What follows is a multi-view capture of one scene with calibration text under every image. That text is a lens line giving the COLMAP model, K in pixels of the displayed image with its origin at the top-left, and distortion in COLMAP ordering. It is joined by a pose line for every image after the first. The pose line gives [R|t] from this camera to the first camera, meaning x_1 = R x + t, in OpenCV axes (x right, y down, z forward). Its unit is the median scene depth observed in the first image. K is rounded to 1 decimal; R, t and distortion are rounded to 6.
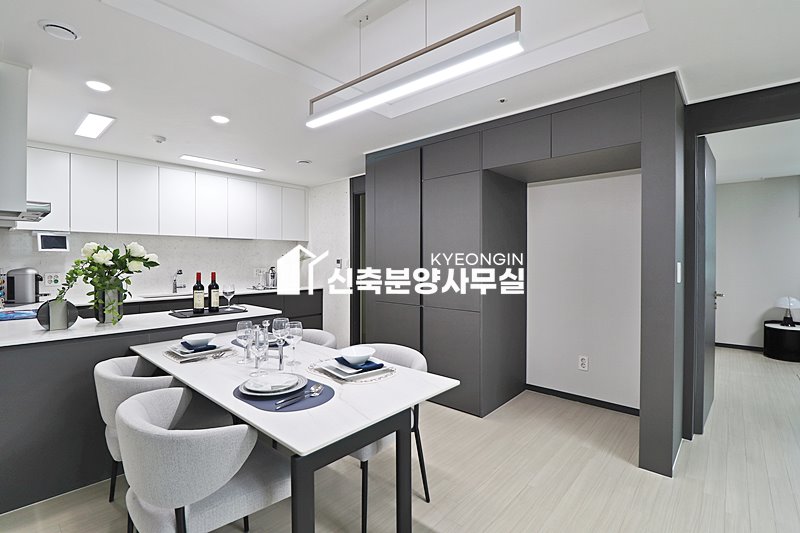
lens RADIAL K [[369.9, 0, 401.1], [0, 369.9, 262.0], [0, 0, 1]] dist [-0.002117, -0.011614]
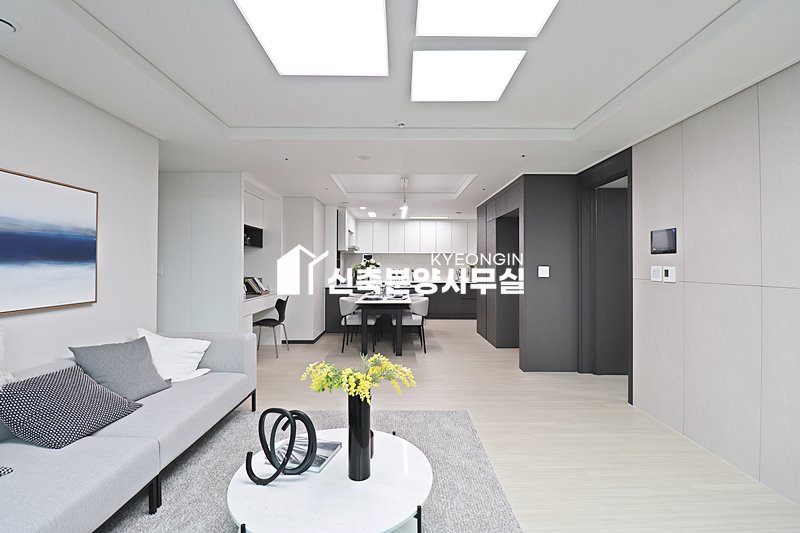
lens RADIAL K [[369.9, 0, 401.1], [0, 369.9, 262.0], [0, 0, 1]] dist [-0.002117, -0.011614]
pose [[0.667863, -0.001097, -0.744283, 1.267057], [-0.012760, 0.999835, -0.012924, 0.007808], [0.744175, 0.018128, 0.667739, -0.616124]]
